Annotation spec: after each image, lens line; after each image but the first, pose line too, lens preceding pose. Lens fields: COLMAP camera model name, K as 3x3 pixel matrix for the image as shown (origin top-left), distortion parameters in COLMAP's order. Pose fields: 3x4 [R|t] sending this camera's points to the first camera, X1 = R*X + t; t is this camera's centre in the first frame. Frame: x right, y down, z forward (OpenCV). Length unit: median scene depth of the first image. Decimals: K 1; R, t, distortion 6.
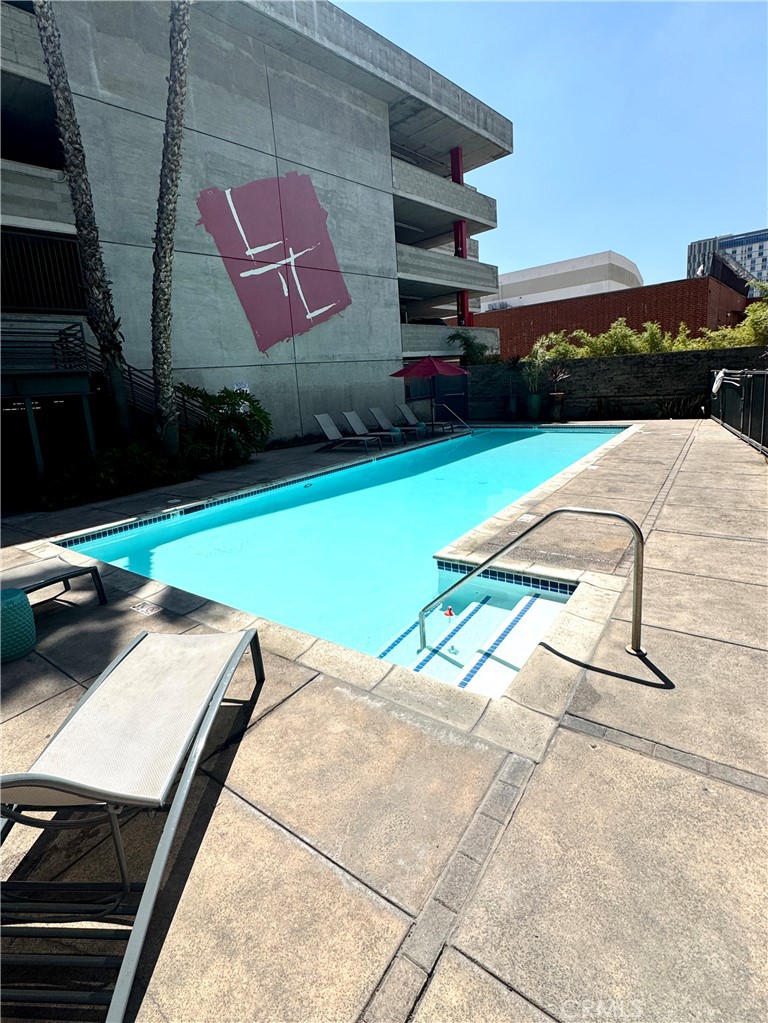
lens RADIAL K [[551.0, 0, 384.0], [0, 551.0, 511.5], [0, 0, 1]] dist [-0.002191, -0.001126]
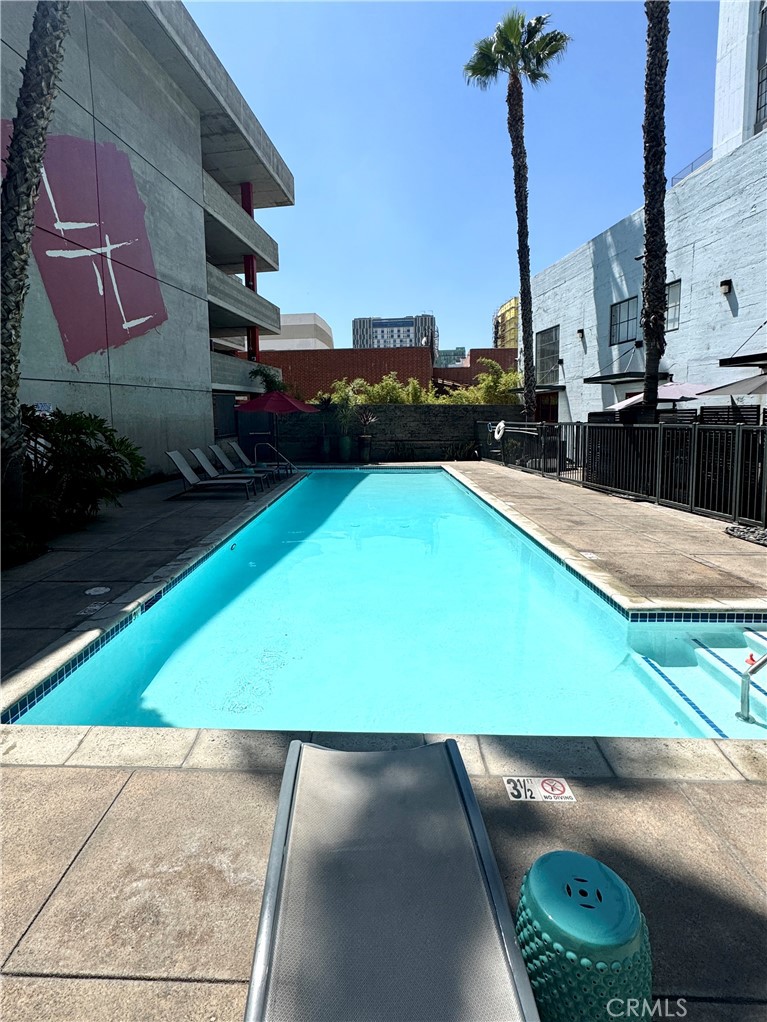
lens RADIAL K [[535.0, 0, 383.5], [0, 535.0, 482.4], [0, 0, 1]] dist [-0.003129, -0.000316]
pose [[0.792696, -0.018964, 0.609323, -0.292130], [0.098224, 0.990430, -0.096959, -0.029119], [-0.601653, 0.136709, 0.786972, 0.214773]]
